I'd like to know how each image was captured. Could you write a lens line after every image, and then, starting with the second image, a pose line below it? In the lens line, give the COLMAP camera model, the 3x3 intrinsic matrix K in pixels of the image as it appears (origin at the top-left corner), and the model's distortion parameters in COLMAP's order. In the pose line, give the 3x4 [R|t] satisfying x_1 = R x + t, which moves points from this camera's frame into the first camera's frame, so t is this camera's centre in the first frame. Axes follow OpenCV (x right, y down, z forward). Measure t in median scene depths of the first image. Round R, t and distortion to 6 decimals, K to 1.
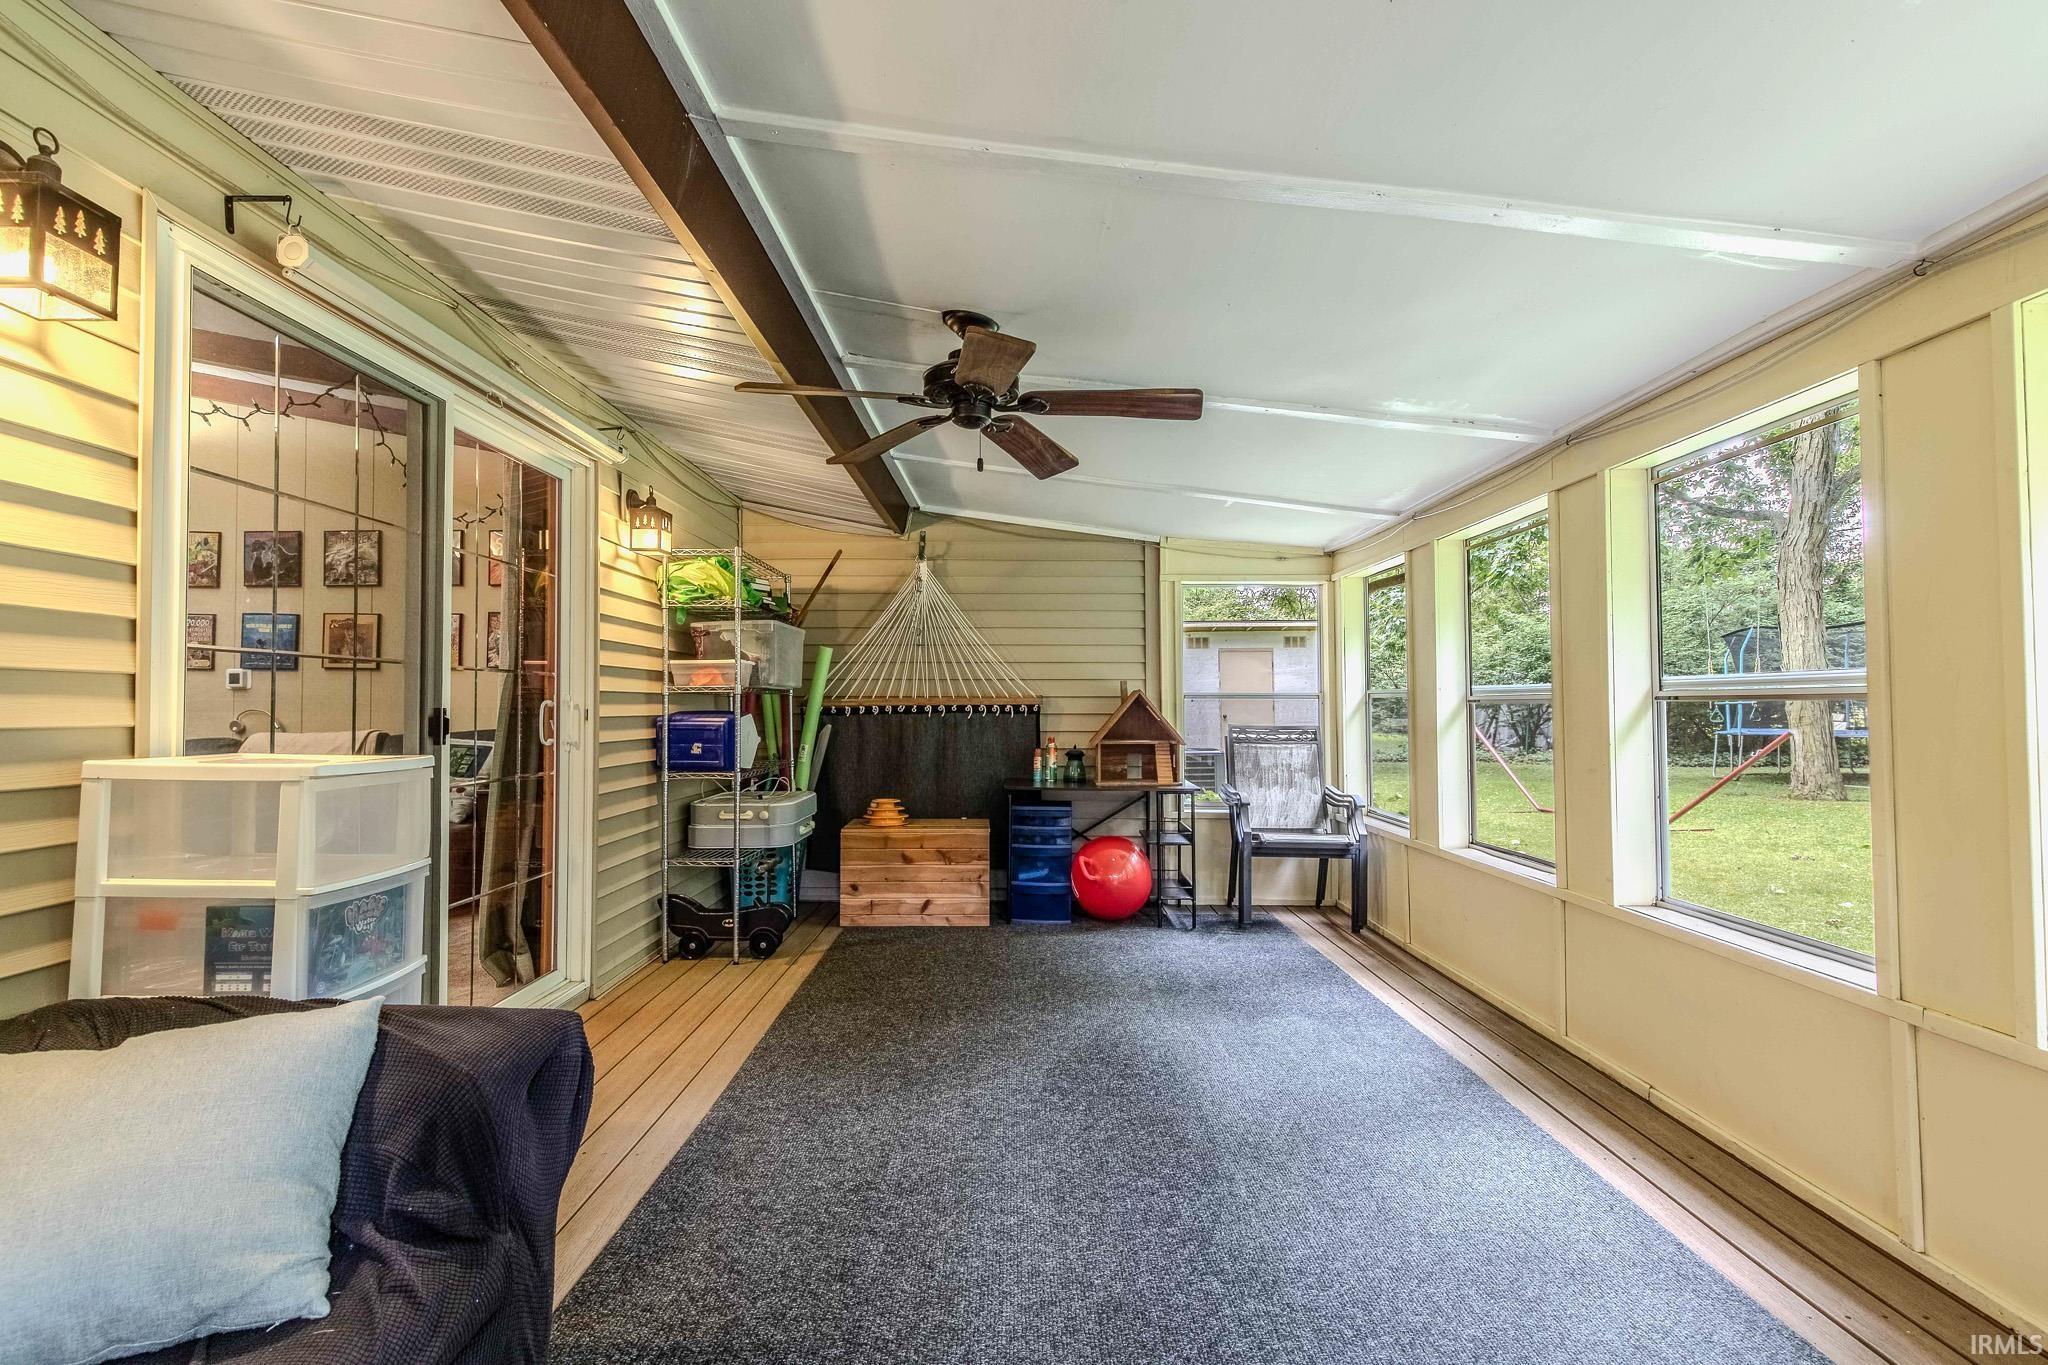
lens RADIAL K [[913.0, 0, 1010.1], [0, 913.0, 682.5], [0, 0, 1]] dist [0.001958, -0.000245]
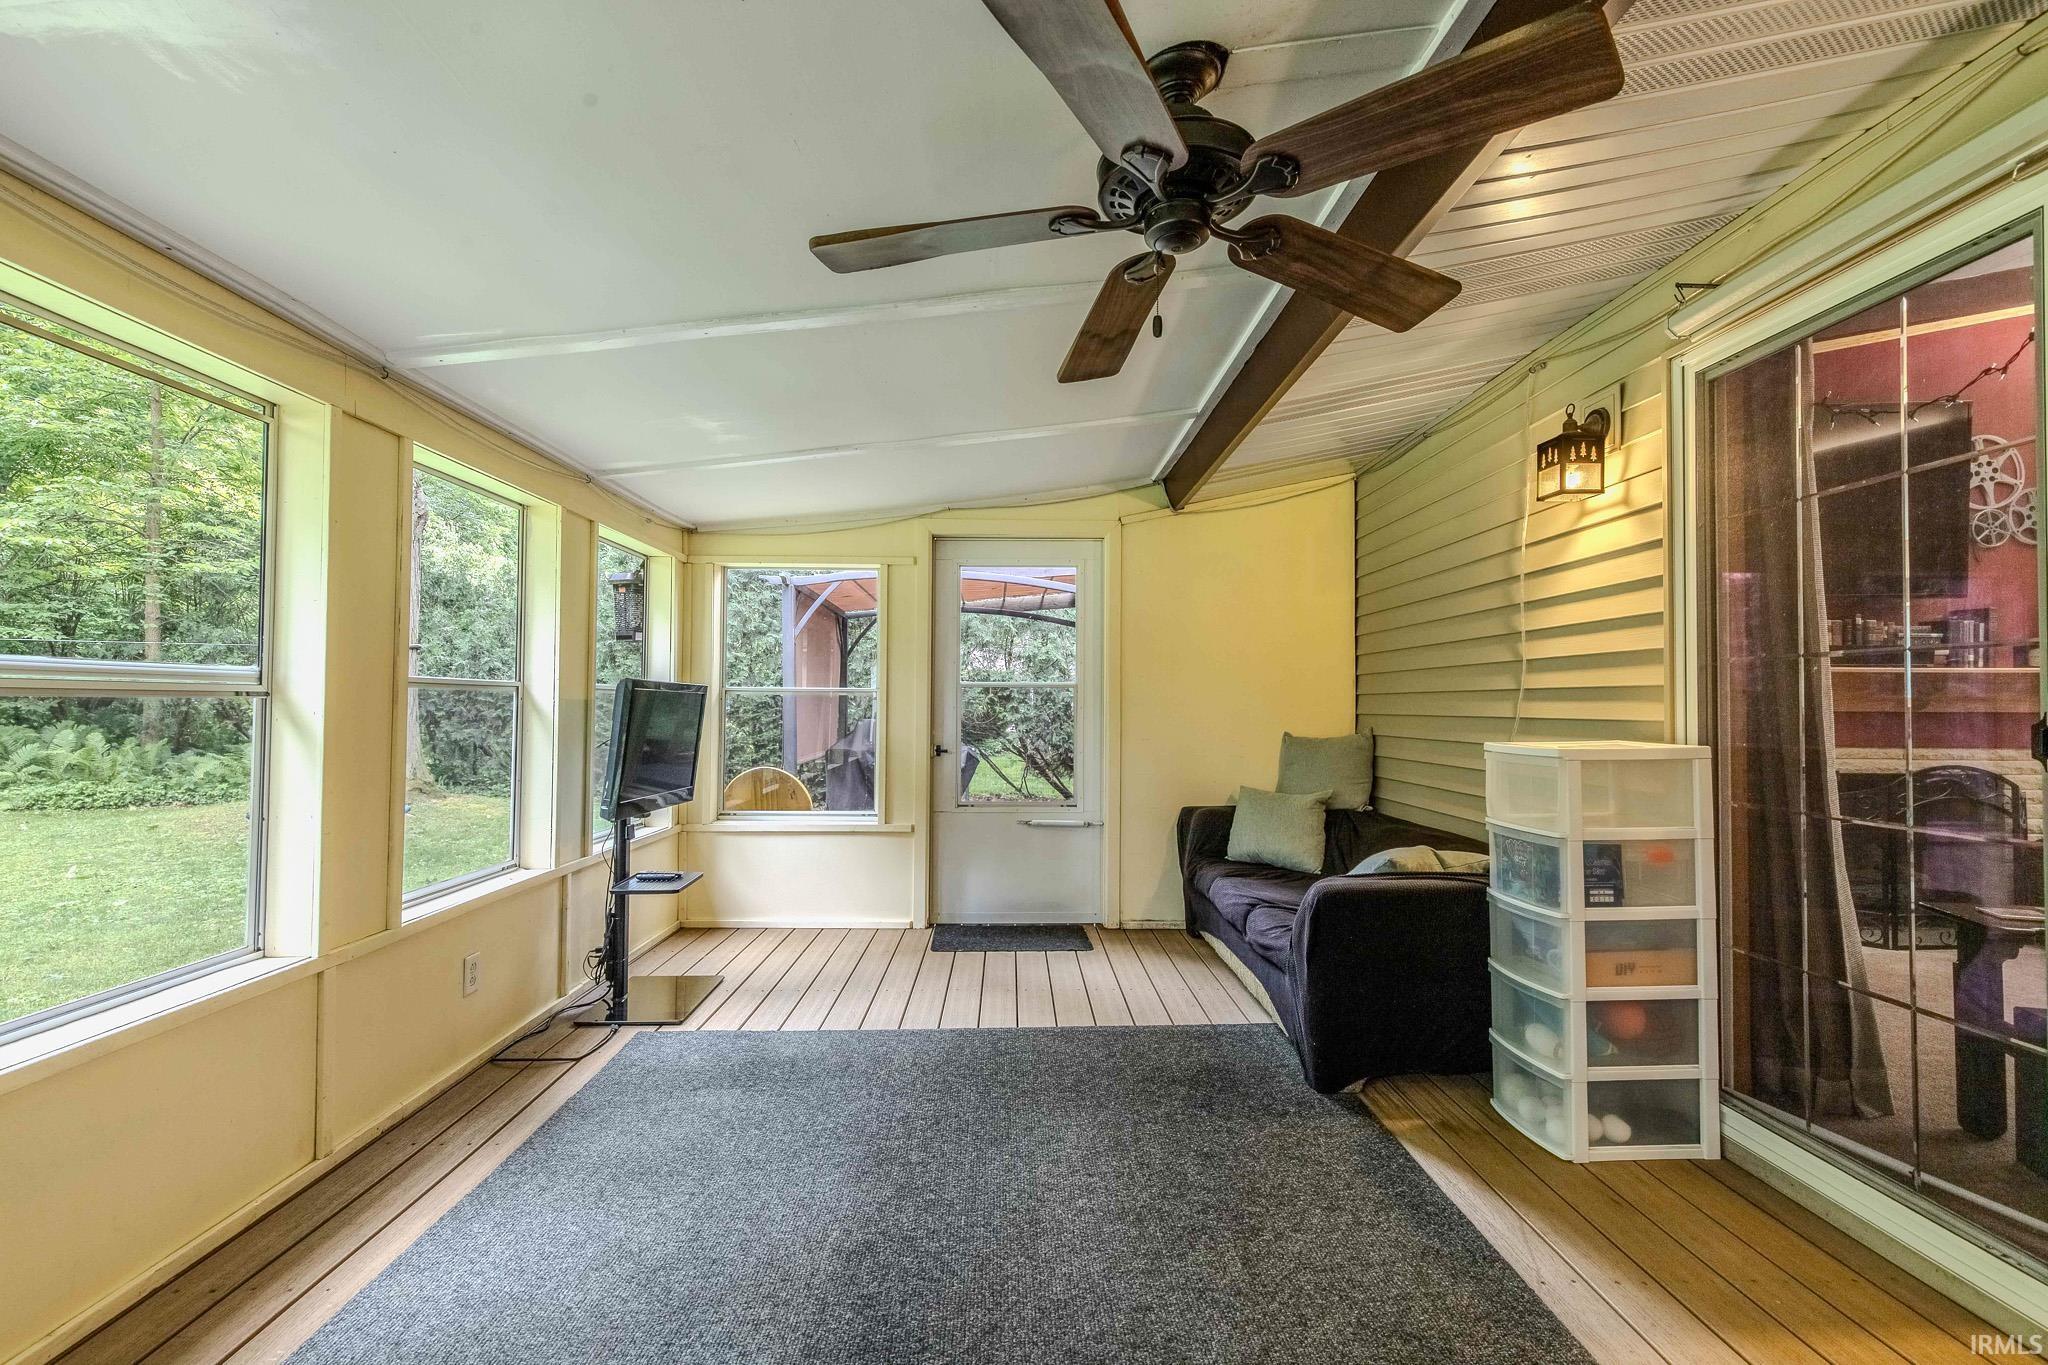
lens RADIAL K [[913.0, 0, 1010.1], [0, 913.0, 682.5], [0, 0, 1]] dist [0.001958, -0.000245]
pose [[-0.999873, -0.001963, -0.015835, 0.105306], [-0.001156, 0.998706, -0.050852, 0.054622], [0.015914, -0.050827, -0.998581, 2.173572]]
